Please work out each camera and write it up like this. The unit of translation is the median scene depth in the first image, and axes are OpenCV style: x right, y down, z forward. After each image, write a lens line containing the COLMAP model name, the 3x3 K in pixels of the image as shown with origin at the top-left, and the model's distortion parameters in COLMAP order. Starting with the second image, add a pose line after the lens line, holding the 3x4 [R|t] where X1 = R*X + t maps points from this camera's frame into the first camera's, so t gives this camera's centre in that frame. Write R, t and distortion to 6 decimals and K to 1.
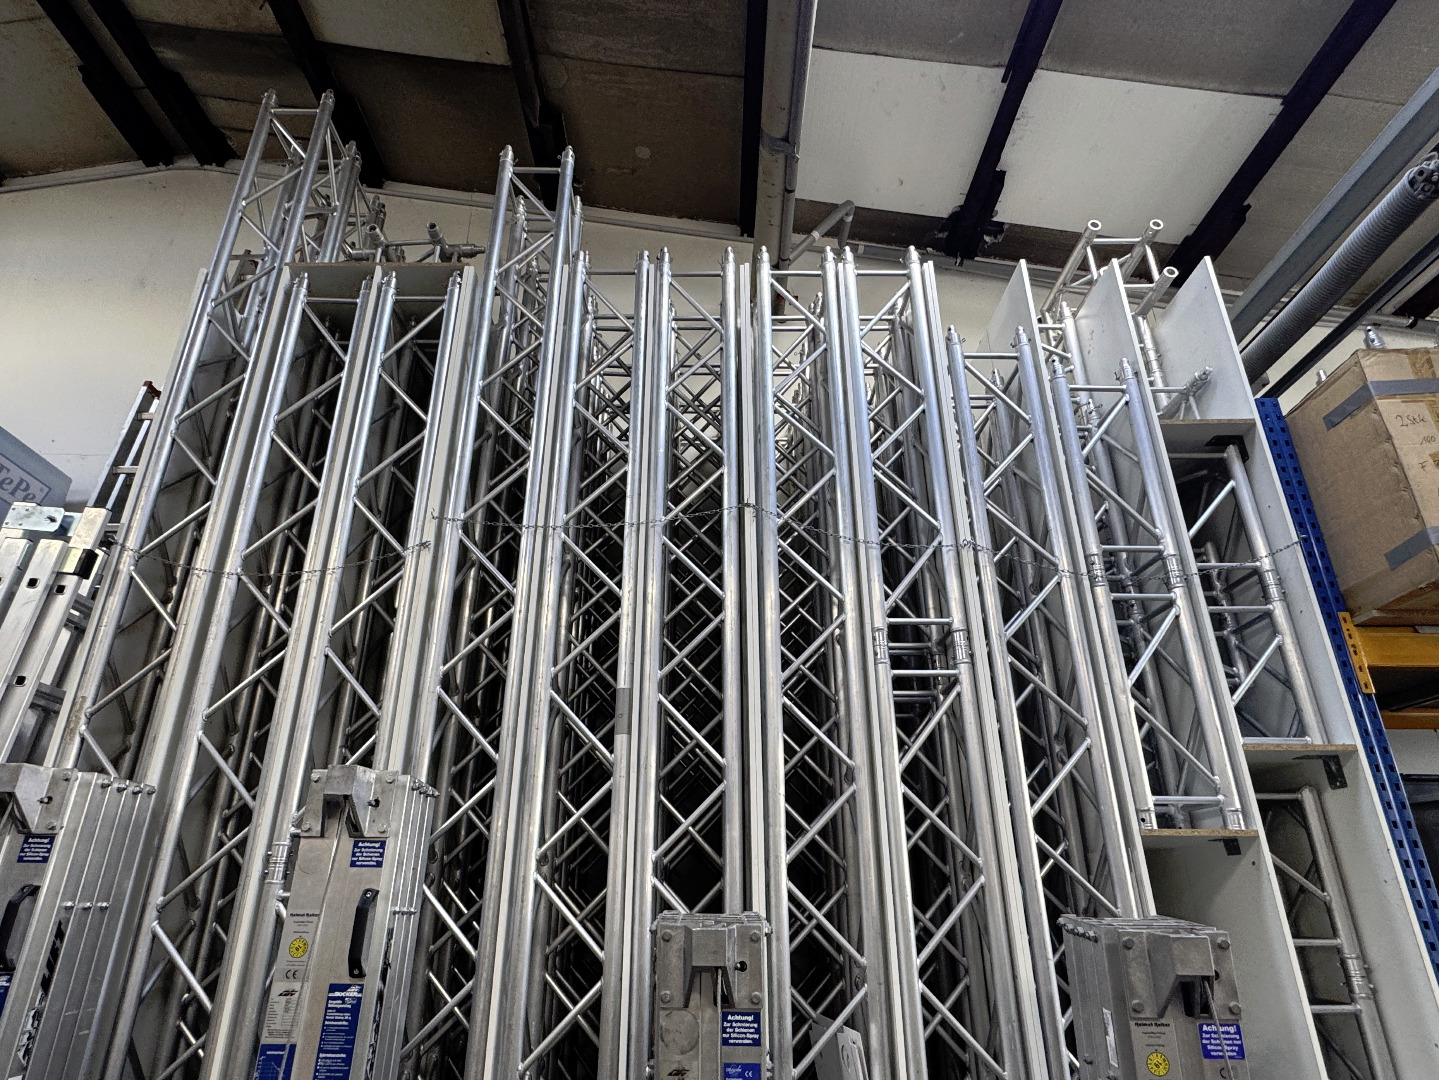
lens RADIAL K [[804.2, 0, 719.5], [0, 804.2, 540.0], [0, 0, 1]] dist [-0.001293, -0.000250]
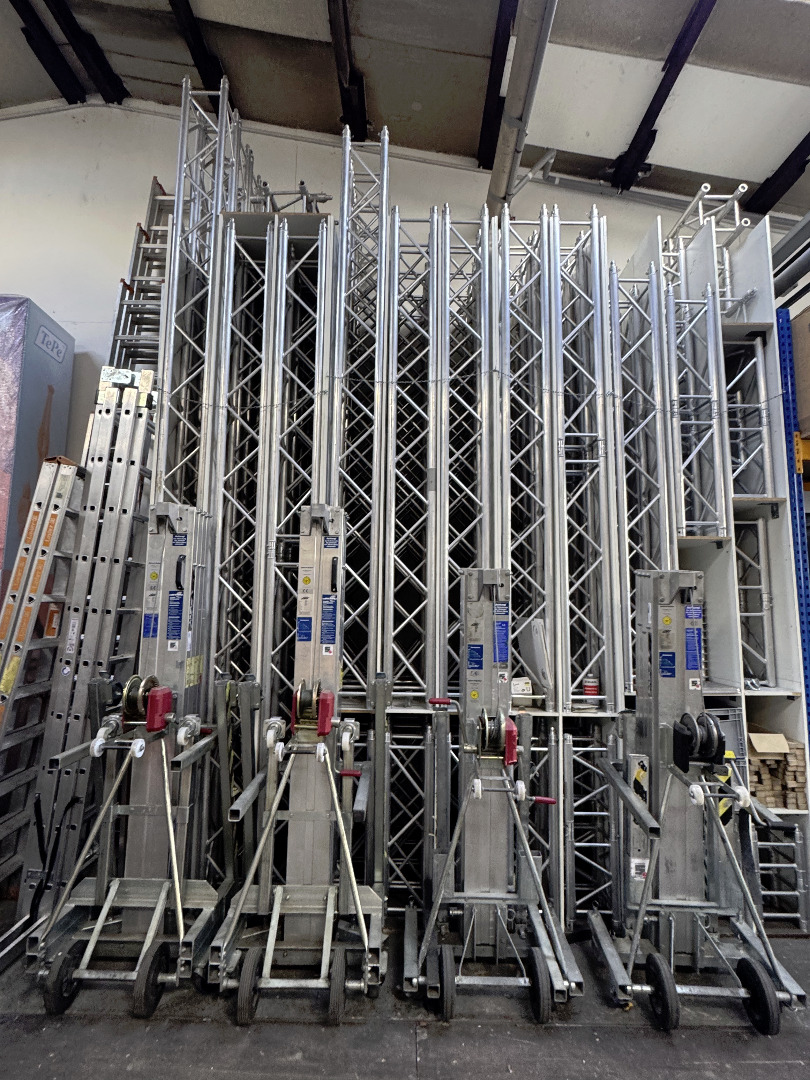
lens RADIAL K [[603.6, 0, 431.9], [0, 603.6, 539.9], [0, 0, 1]] dist [-0.001293, -0.000250]
pose [[0.998946, 0.001251, 0.045882, -0.170374], [-0.015191, 0.952304, 0.304771, -0.091826], [-0.043313, -0.305147, 0.951320, -0.426357]]
